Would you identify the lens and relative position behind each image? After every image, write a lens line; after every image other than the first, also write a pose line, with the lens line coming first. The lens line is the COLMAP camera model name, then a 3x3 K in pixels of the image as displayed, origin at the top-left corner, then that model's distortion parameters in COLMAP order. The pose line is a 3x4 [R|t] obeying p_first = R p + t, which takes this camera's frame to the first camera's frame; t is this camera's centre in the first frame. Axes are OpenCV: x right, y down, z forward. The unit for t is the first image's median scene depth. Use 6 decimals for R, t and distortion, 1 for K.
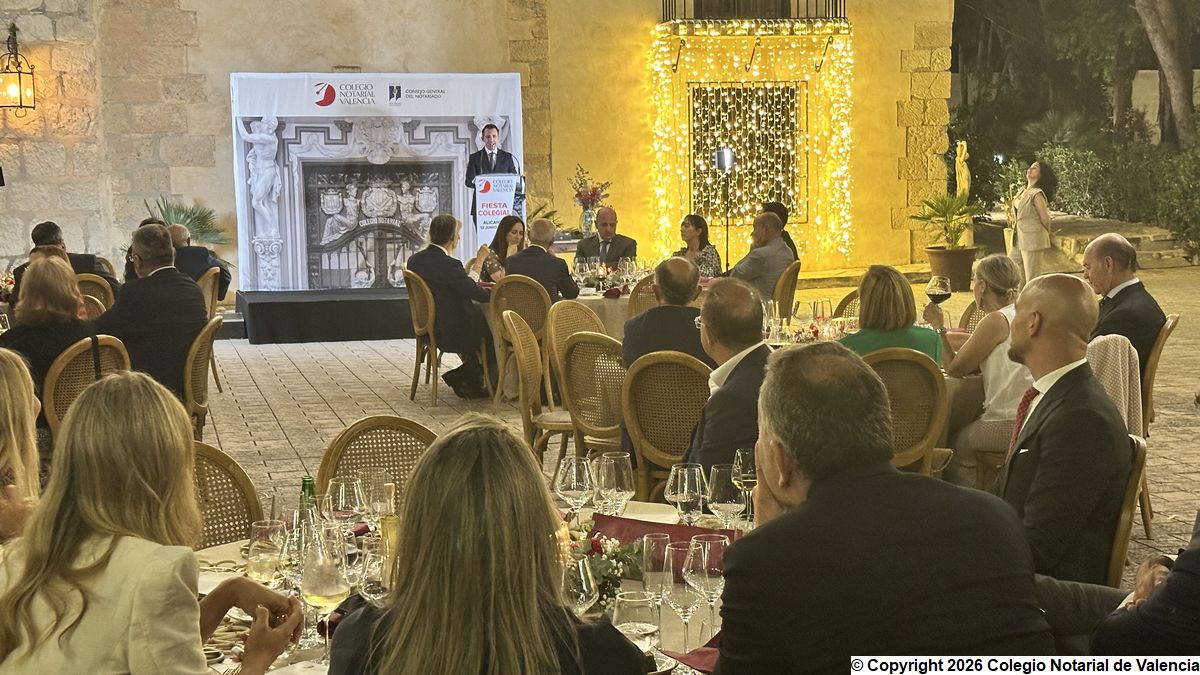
lens RADIAL K [[1778.4, 0, 601.0], [0, 1778.4, 342.4], [0, 0, 1]] dist [0.123919, 0.000000]
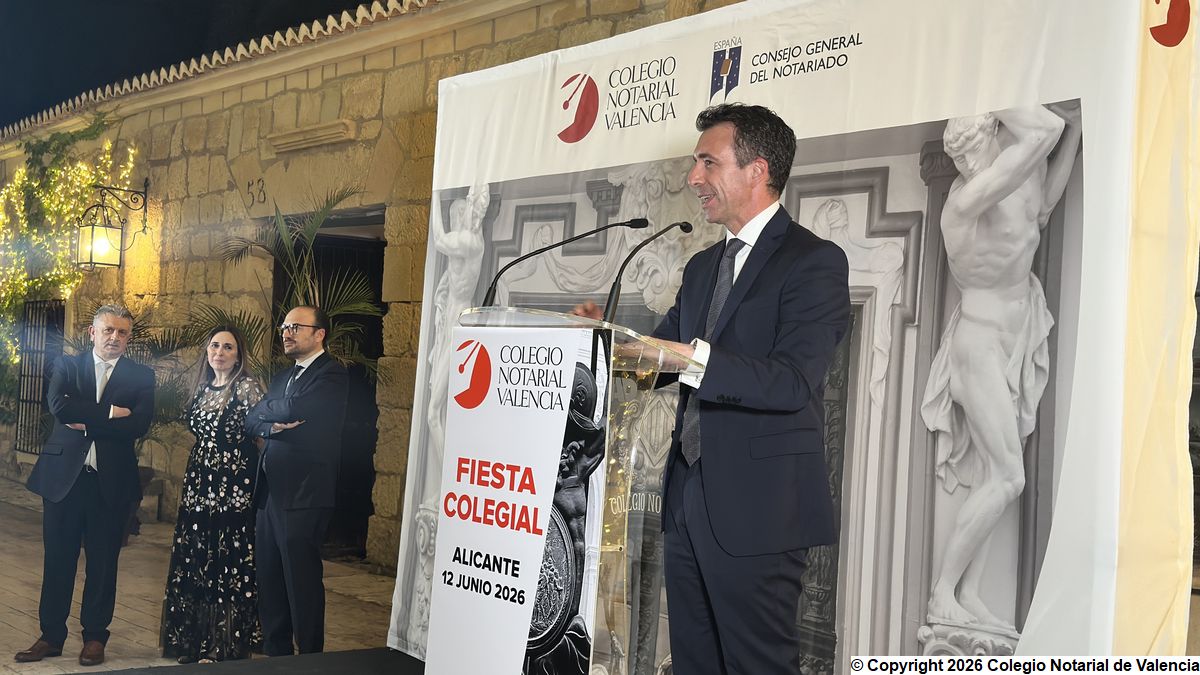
lens RADIAL K [[1342.1, 0, 575.8], [0, 1342.1, 334.9], [0, 0, 1]] dist [0.119920, 0.000000]
pose [[0.425963, 0.008827, -0.904698, 0.072742], [-0.162713, 0.984396, -0.067006, -0.078972], [0.889989, 0.175749, 0.420752, 0.891296]]
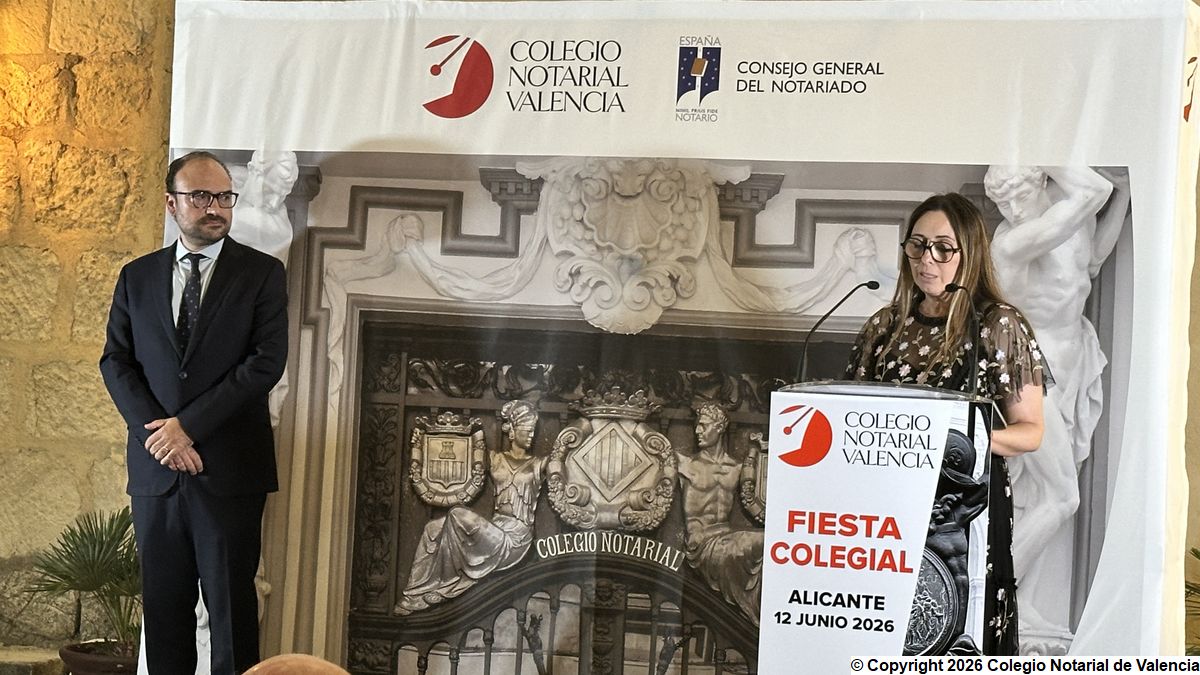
lens RADIAL K [[2669.6, 0, 604.2], [0, 2669.6, 332.7], [0, 0, 1]] dist [0.182622, 0.000000]
pose [[0.844569, 0.046984, -0.533382, 0.087872], [-0.112160, 0.989567, -0.090429, -0.063300], [0.523568, 0.136197, 0.841027, 0.659705]]
